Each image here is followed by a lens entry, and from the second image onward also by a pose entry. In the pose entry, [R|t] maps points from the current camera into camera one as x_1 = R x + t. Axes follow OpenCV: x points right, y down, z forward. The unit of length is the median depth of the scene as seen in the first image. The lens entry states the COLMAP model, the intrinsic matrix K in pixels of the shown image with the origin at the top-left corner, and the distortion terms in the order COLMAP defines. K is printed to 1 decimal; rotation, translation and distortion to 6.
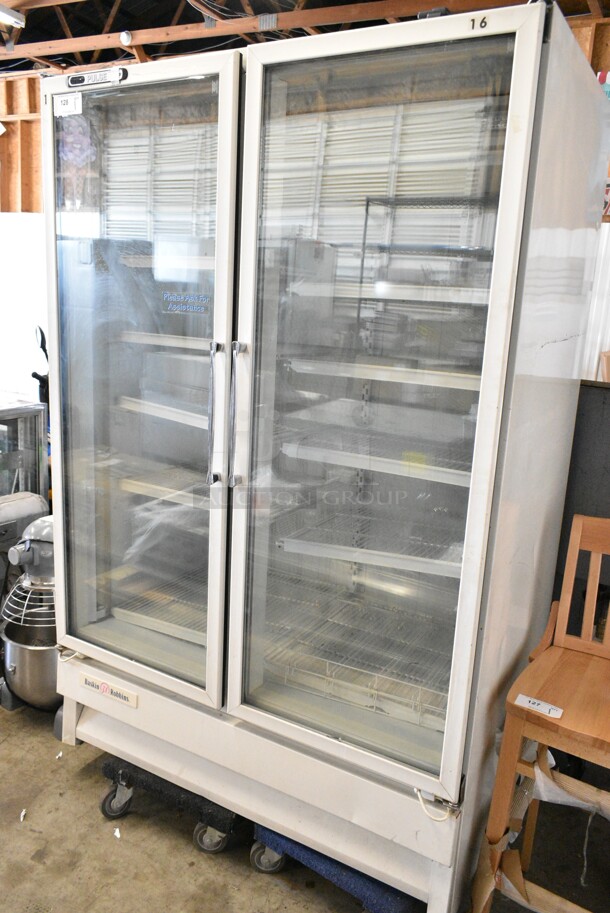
lens RADIAL K [[700.7, 0, 308.2], [0, 700.7, 456.8], [0, 0, 1]] dist [-0.030113, 0.028375]
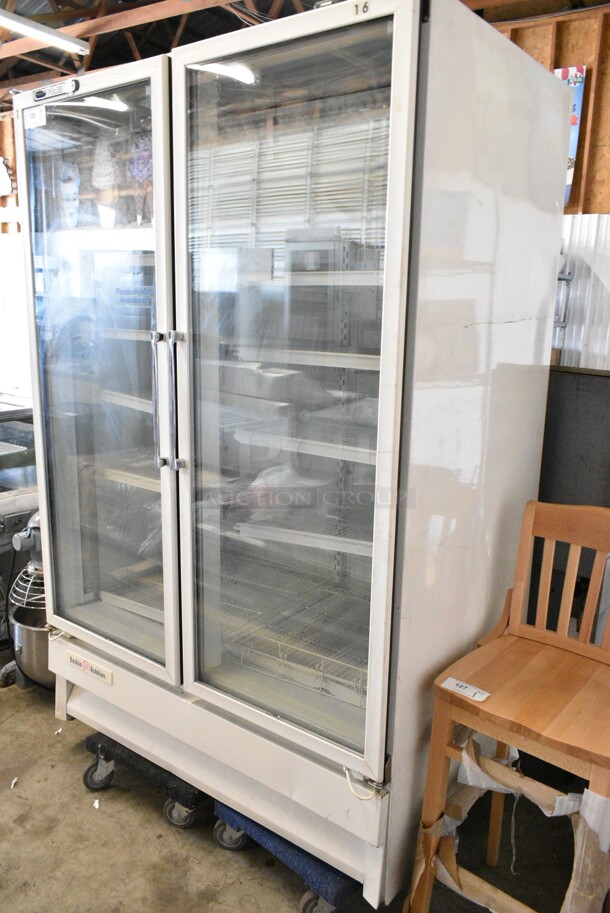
lens RADIAL K [[700.7, 0, 298.2], [0, 700.7, 457.0], [0, 0, 1]] dist [-0.030113, 0.028375]
pose [[0.992276, -0.004312, -0.123972, 0.180914], [0.003104, 0.999946, -0.009937, 0.030401], [0.124008, 0.009475, 0.992236, -0.013678]]
